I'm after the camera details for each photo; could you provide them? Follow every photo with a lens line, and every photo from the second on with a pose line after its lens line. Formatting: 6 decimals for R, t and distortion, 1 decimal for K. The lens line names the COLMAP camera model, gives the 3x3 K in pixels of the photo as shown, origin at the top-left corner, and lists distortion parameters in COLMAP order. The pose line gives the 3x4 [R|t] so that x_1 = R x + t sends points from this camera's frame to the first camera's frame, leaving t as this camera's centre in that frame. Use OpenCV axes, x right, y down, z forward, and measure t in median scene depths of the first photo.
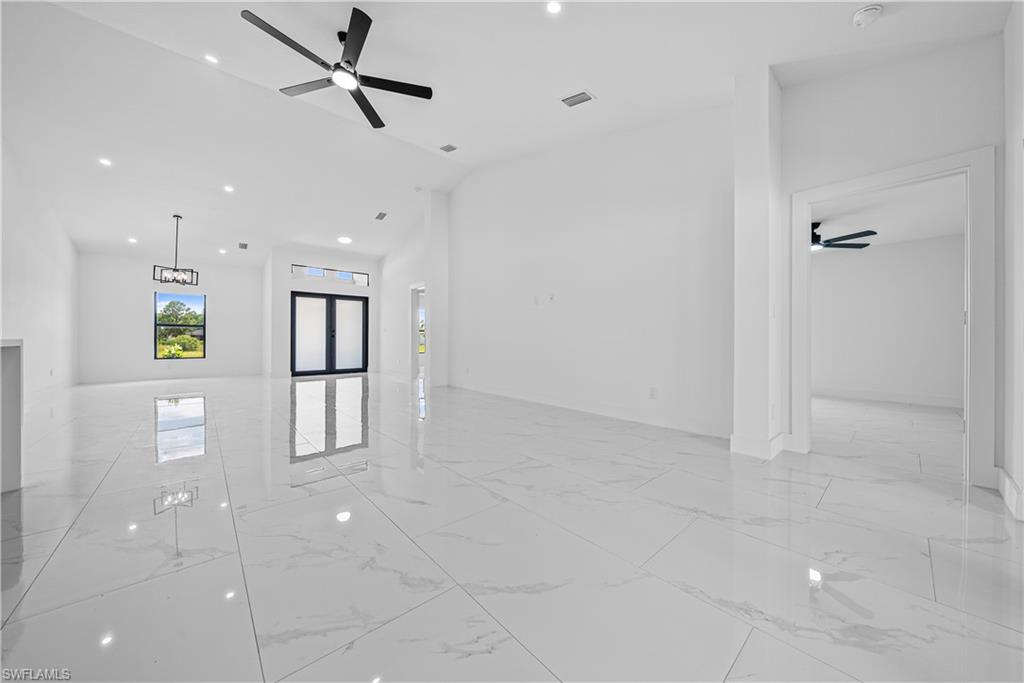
lens RADIAL K [[353.7, 0, 514.4], [0, 353.7, 338.0], [0, 0, 1]] dist [-0.004718, -0.000022]
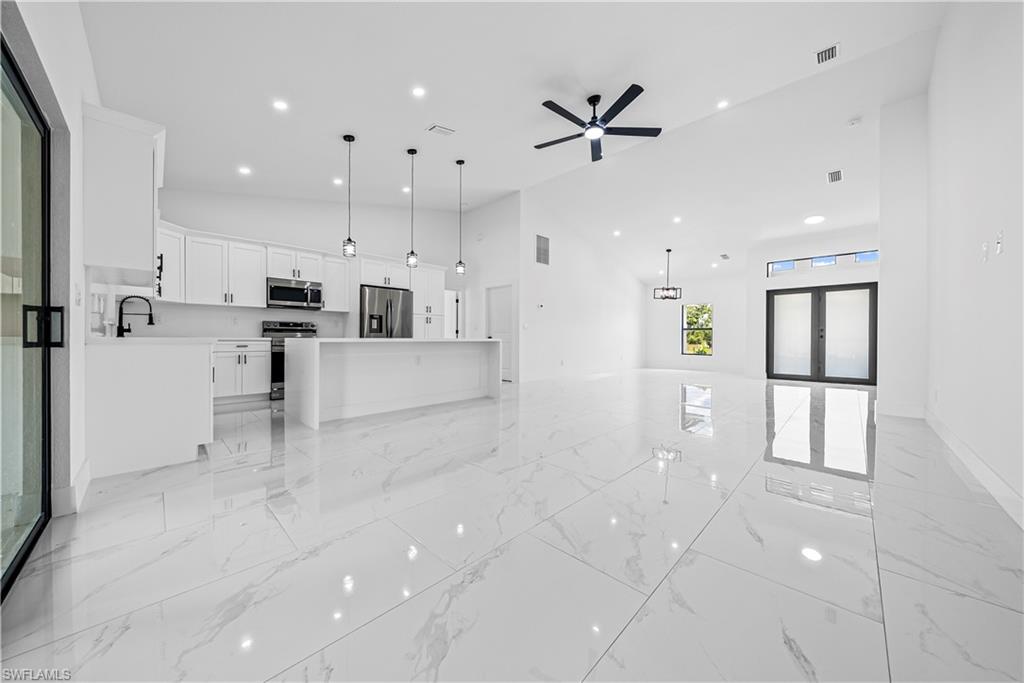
lens RADIAL K [[353.7, 0, 516.4], [0, 353.7, 339.5], [0, 0, 1]] dist [-0.004718, -0.000022]
pose [[0.069708, 0.000692, -0.997567, 0.285637], [-0.000757, 1.000000, 0.000640, 0.002283], [0.997567, 0.000711, 0.069708, 0.238629]]
